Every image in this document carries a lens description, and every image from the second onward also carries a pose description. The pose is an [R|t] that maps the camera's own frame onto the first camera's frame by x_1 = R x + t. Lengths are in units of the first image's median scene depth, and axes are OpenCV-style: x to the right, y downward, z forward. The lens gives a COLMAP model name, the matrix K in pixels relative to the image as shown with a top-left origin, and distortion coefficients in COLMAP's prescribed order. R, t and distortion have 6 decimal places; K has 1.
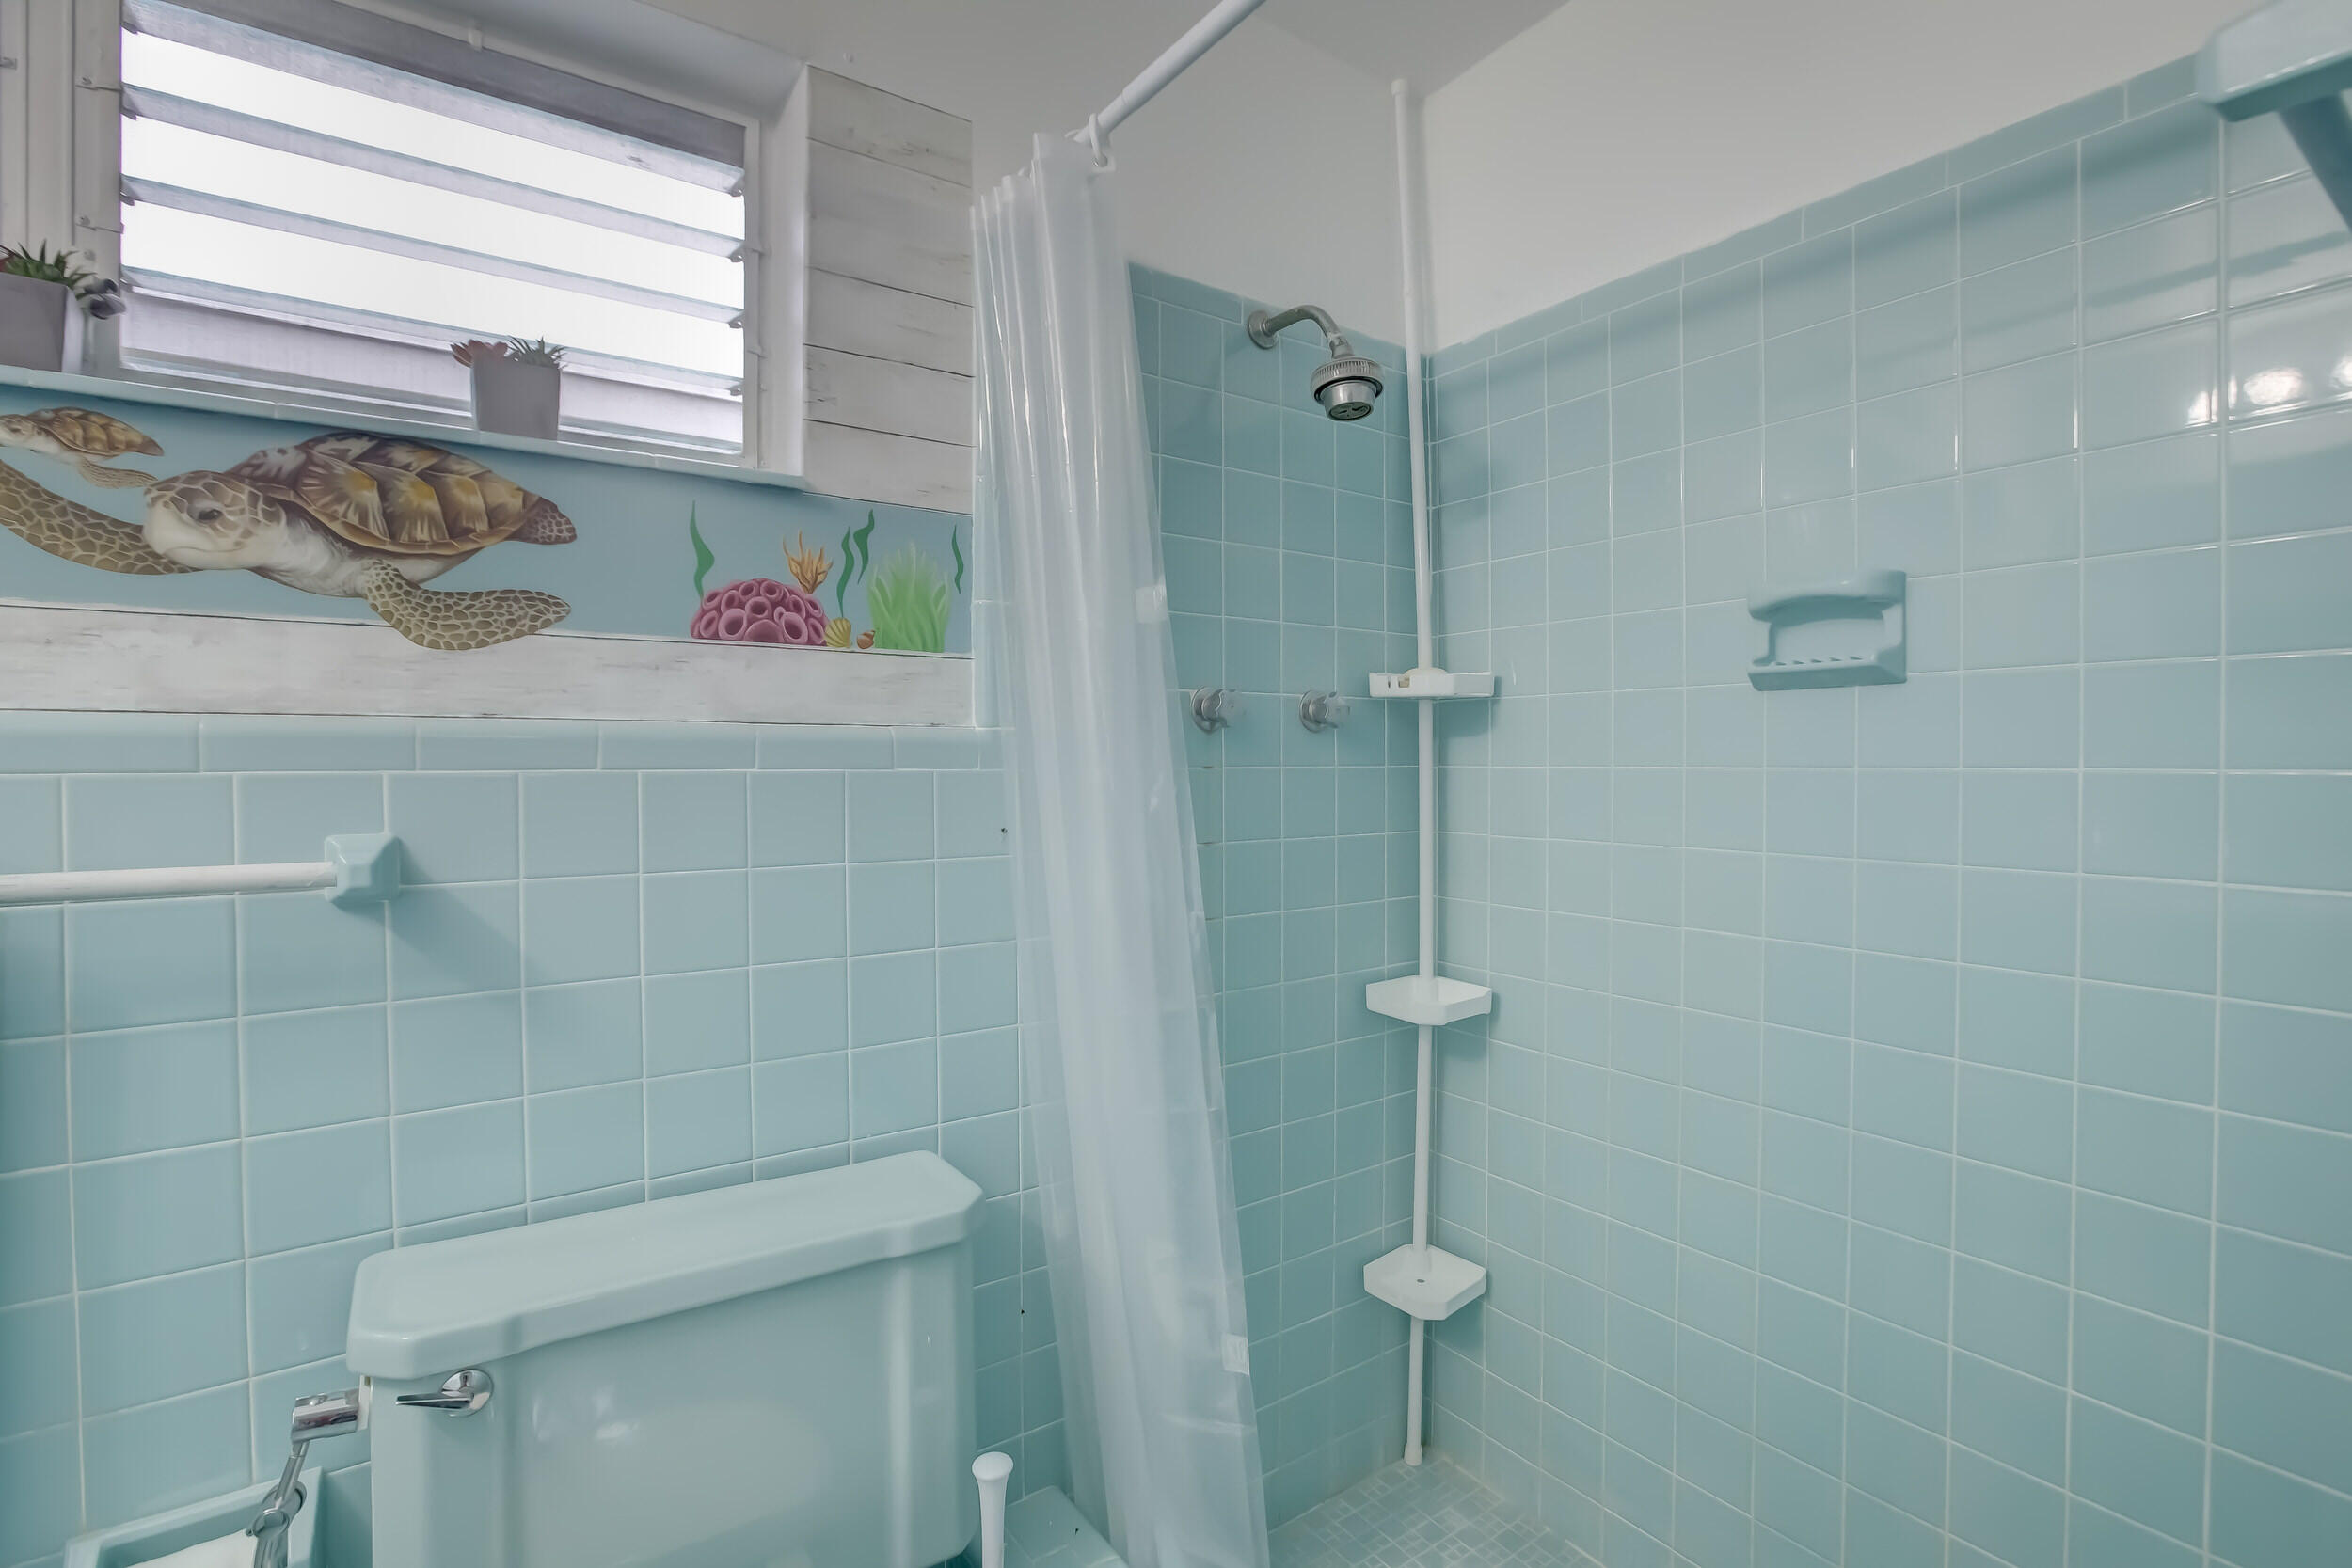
lens RADIAL K [[1120.0, 0, 1198.8], [0, 1120.0, 777.2], [0, 0, 1]] dist [-0.011075, 0.003527]
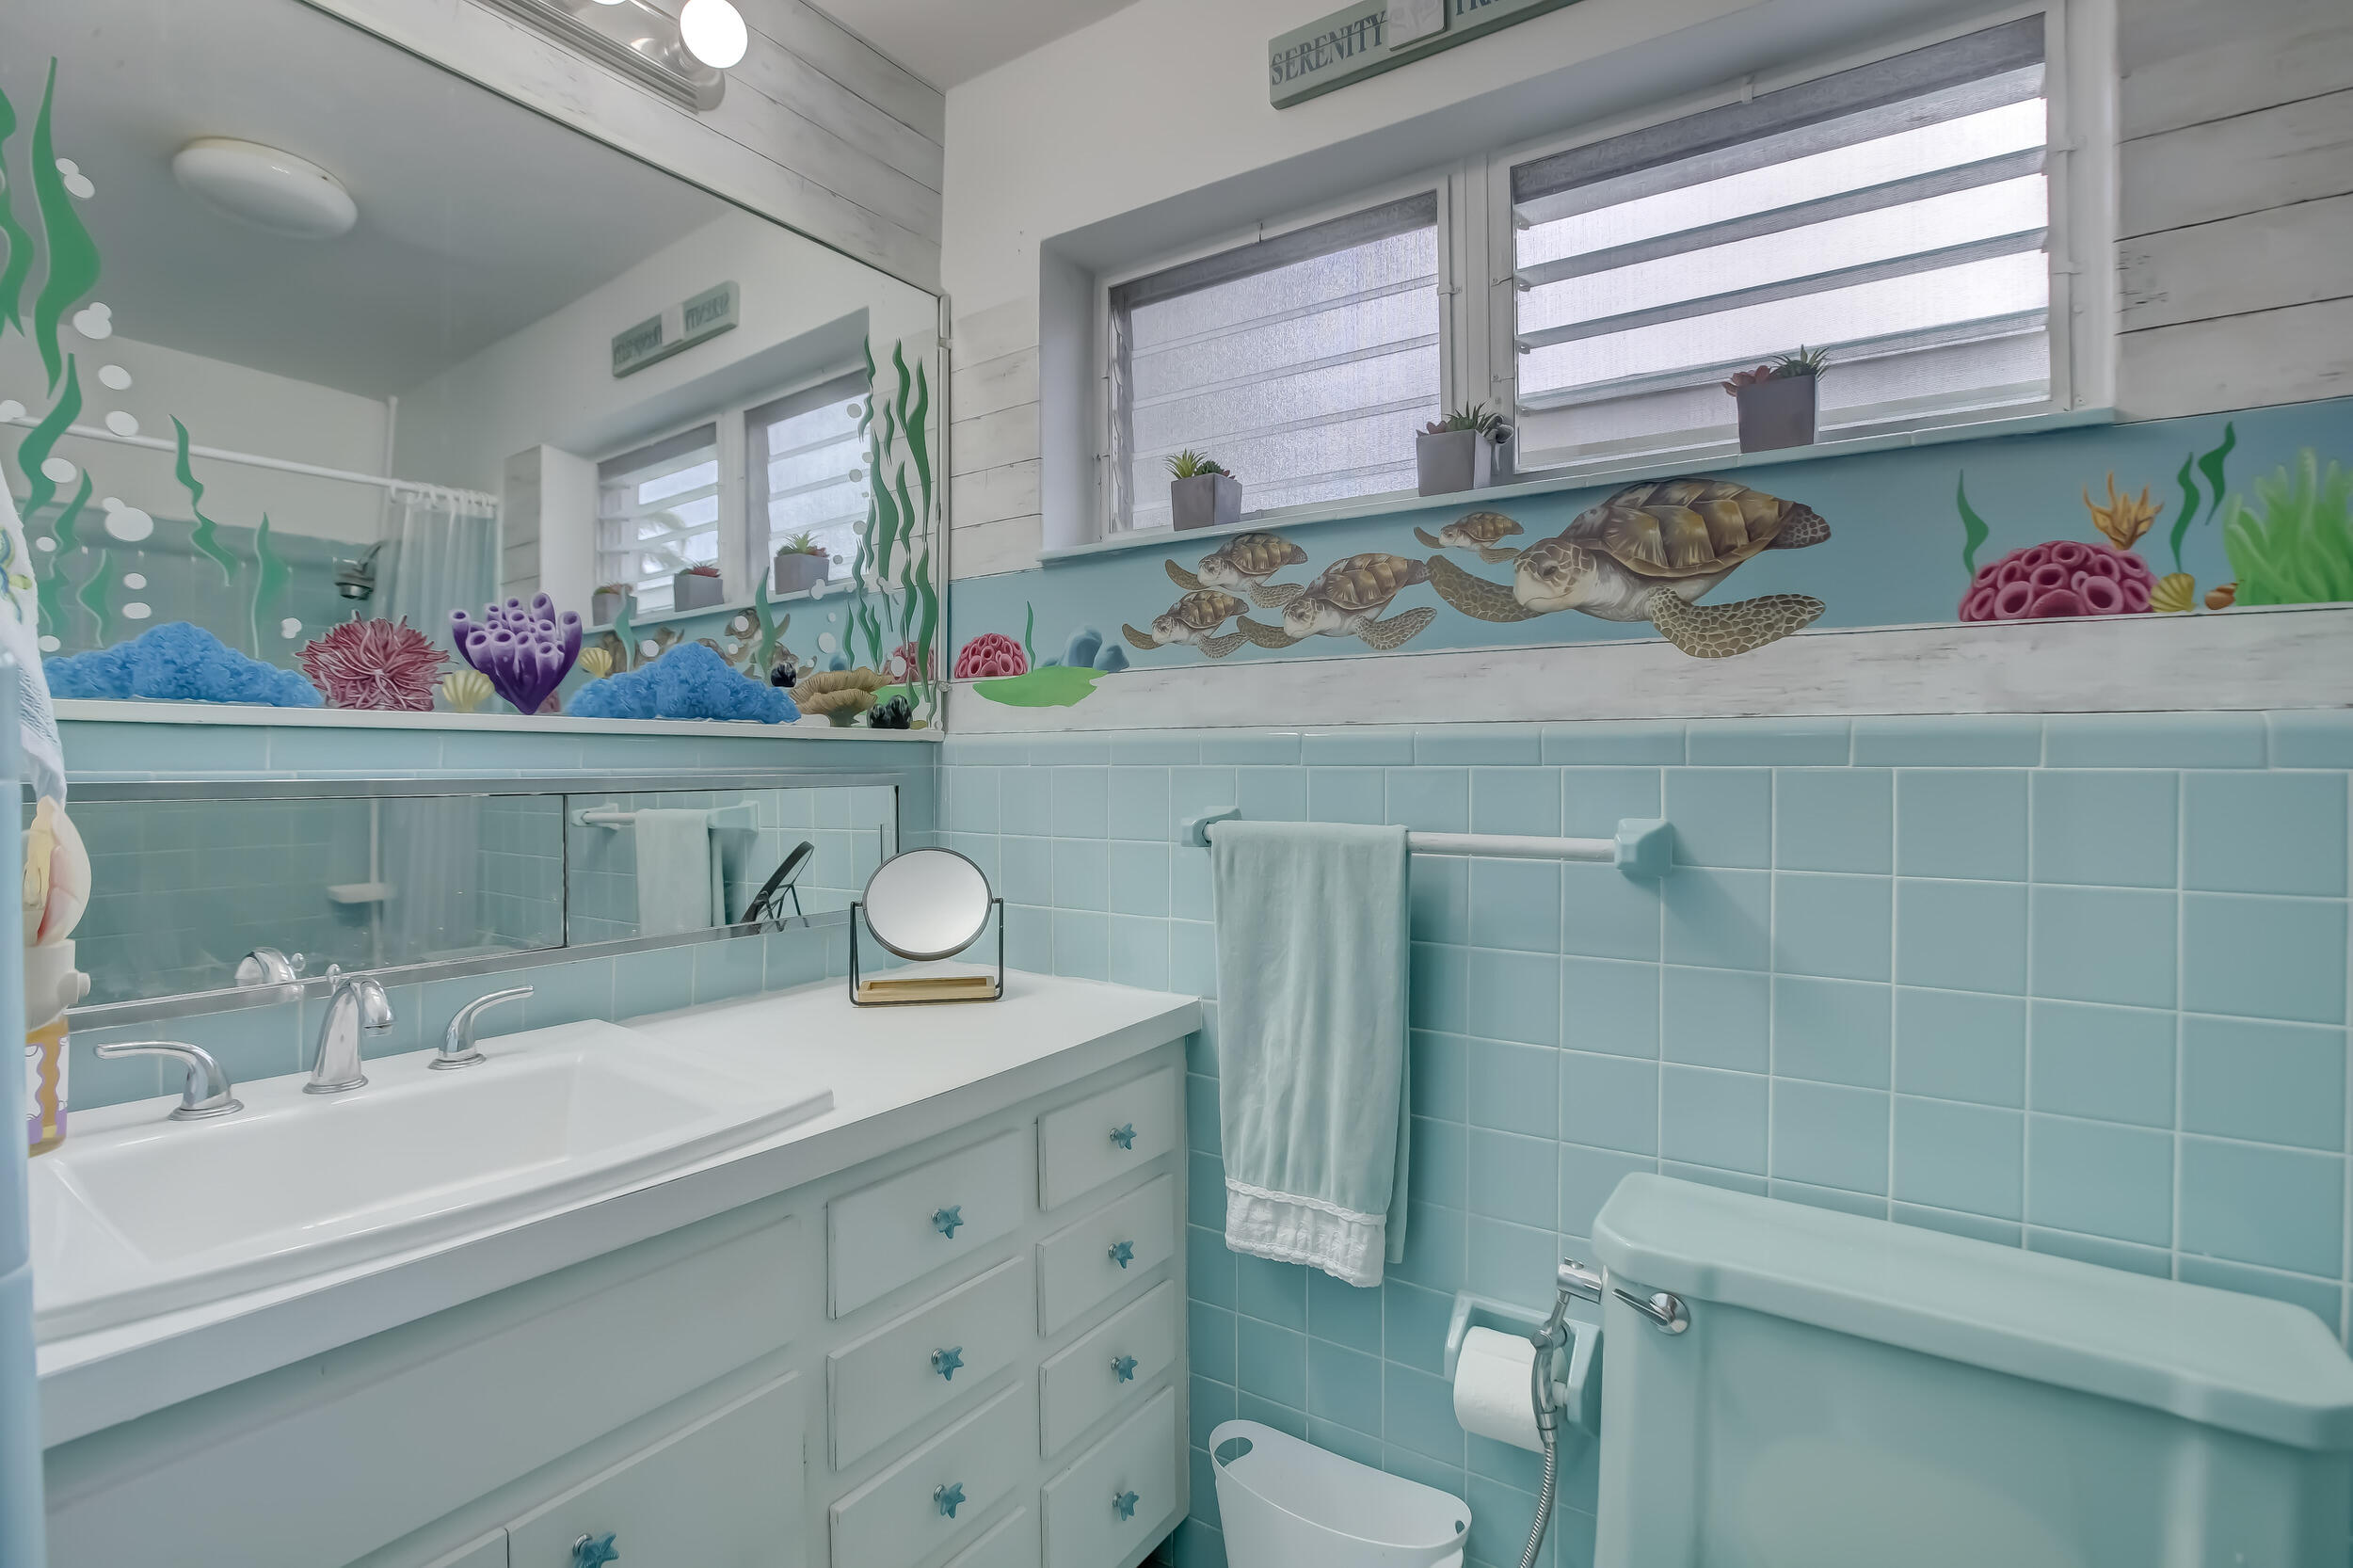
lens RADIAL K [[1120.5, 0, 1201.4], [0, 1120.5, 777.4], [0, 0, 1]] dist [-0.011075, 0.003527]
pose [[0.378953, 0.017185, -0.925256, 0.165536], [-0.014965, 0.999811, 0.012440, -0.000746], [0.925295, 0.009132, 0.379139, 0.100028]]
